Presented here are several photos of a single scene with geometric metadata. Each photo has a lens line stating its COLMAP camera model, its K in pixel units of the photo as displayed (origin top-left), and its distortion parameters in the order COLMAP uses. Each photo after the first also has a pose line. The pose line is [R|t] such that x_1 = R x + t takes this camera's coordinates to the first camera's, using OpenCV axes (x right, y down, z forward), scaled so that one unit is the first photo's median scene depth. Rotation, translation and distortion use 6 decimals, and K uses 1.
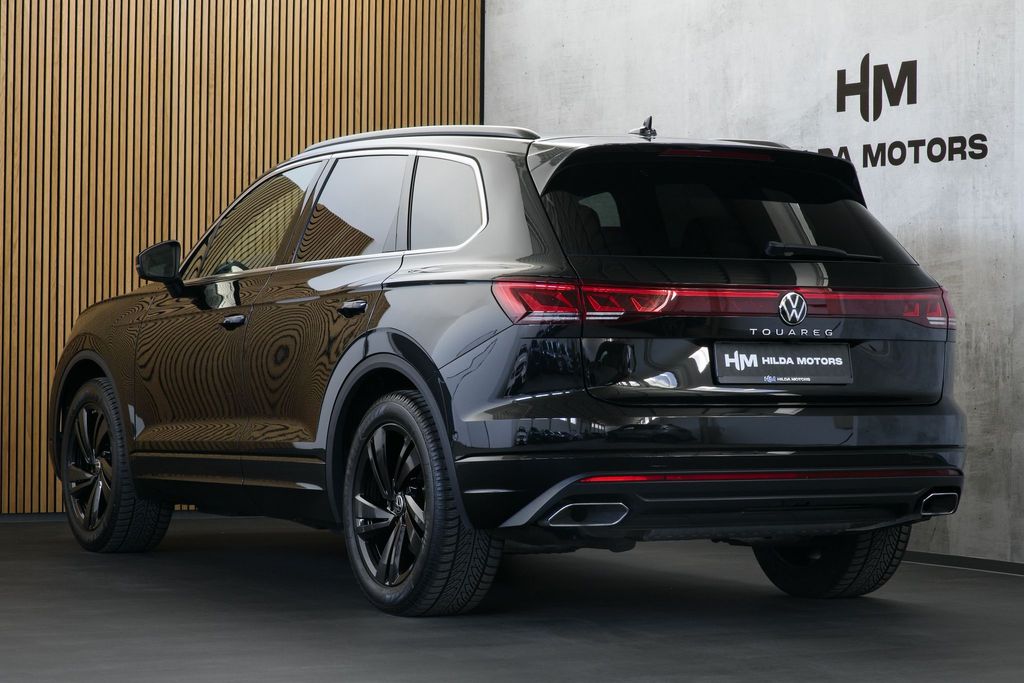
lens RADIAL K [[2811.5, 0, 512.0], [0, 2811.5, 341.5], [0, 0, 1]] dist [-0.034139, -0.377583]
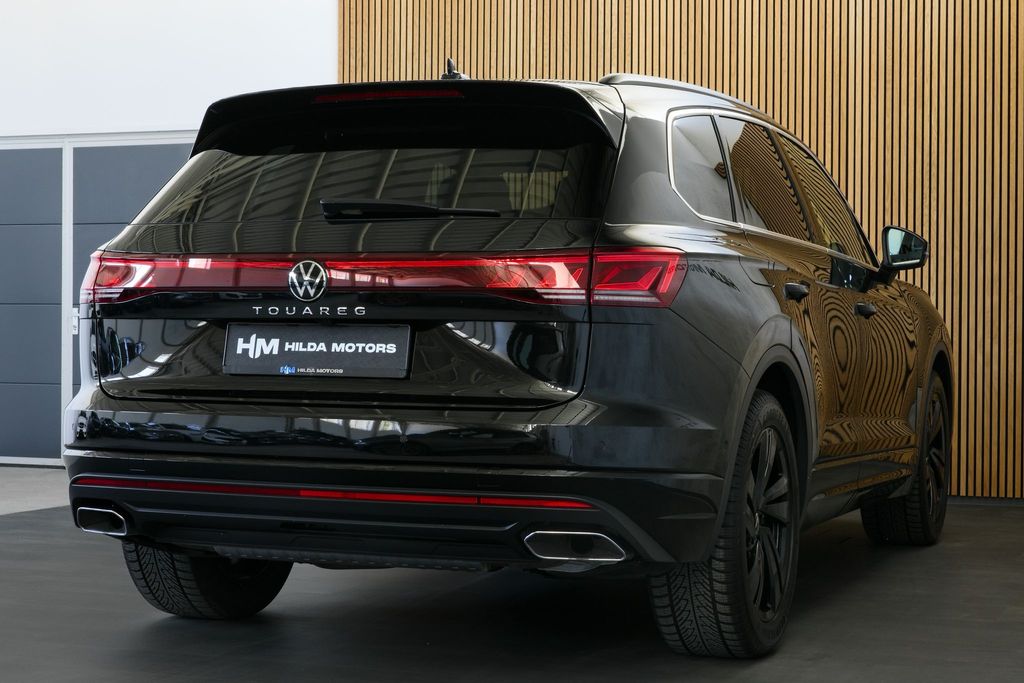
lens RADIAL K [[2006.9, 0, 512.0], [0, 2006.9, 341.5], [0, 0, 1]] dist [-0.014386, 0.044970]
pose [[0.625690, 0.001723, -0.780070, 0.569722], [-0.004415, 0.999989, -0.001333, 0.005780], [0.780059, 0.004278, 0.625691, 0.687282]]
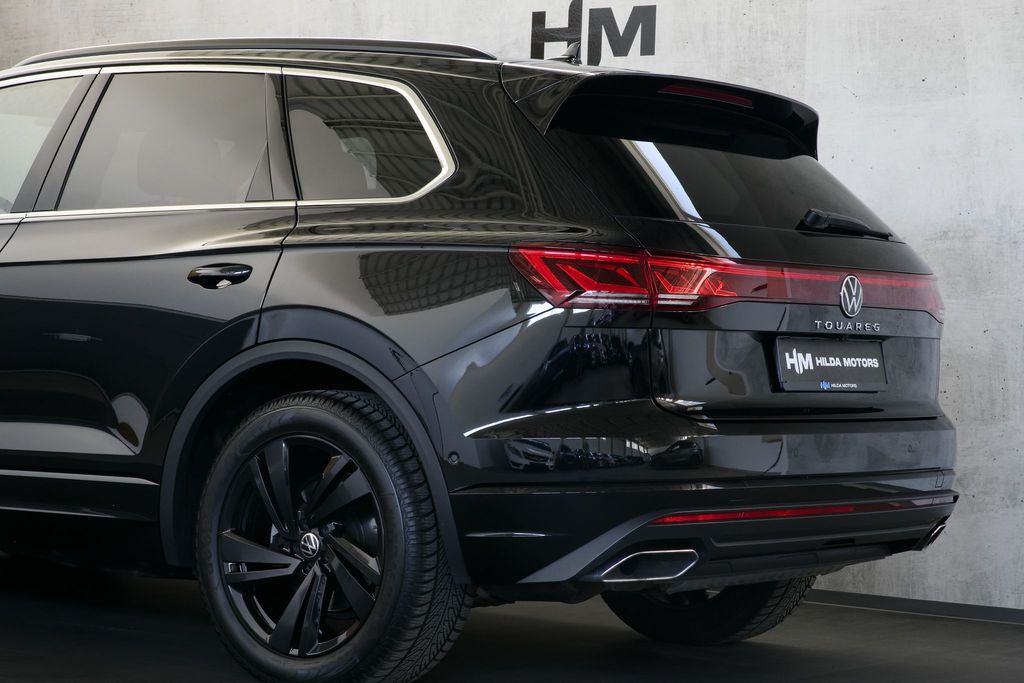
lens RADIAL K [[2540.6, 0, 512.0], [0, 2540.6, 341.5], [0, 0, 1]] dist [-0.578150, 8.099851]
pose [[0.918822, 0.020505, 0.394140, -0.261925], [-0.026438, 0.999604, 0.009626, -0.003214], [-0.393787, -0.019265, 0.919000, 0.387288]]
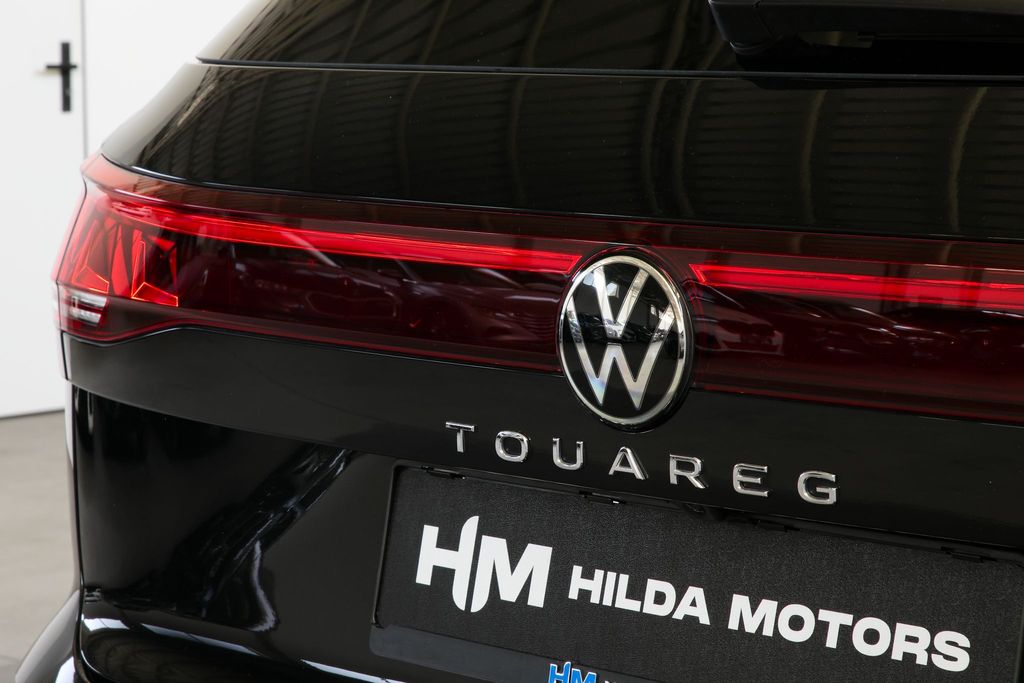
lens RADIAL K [[2879.4, 0, 512.0], [0, 2879.4, 341.5], [0, 0, 1]] dist [-0.386118, 1.528751]
pose [[0.288111, 0.095822, -0.952791, 0.279255], [0.002997, 0.994886, 0.100961, -0.030735], [0.957592, -0.031944, 0.286350, 0.929815]]
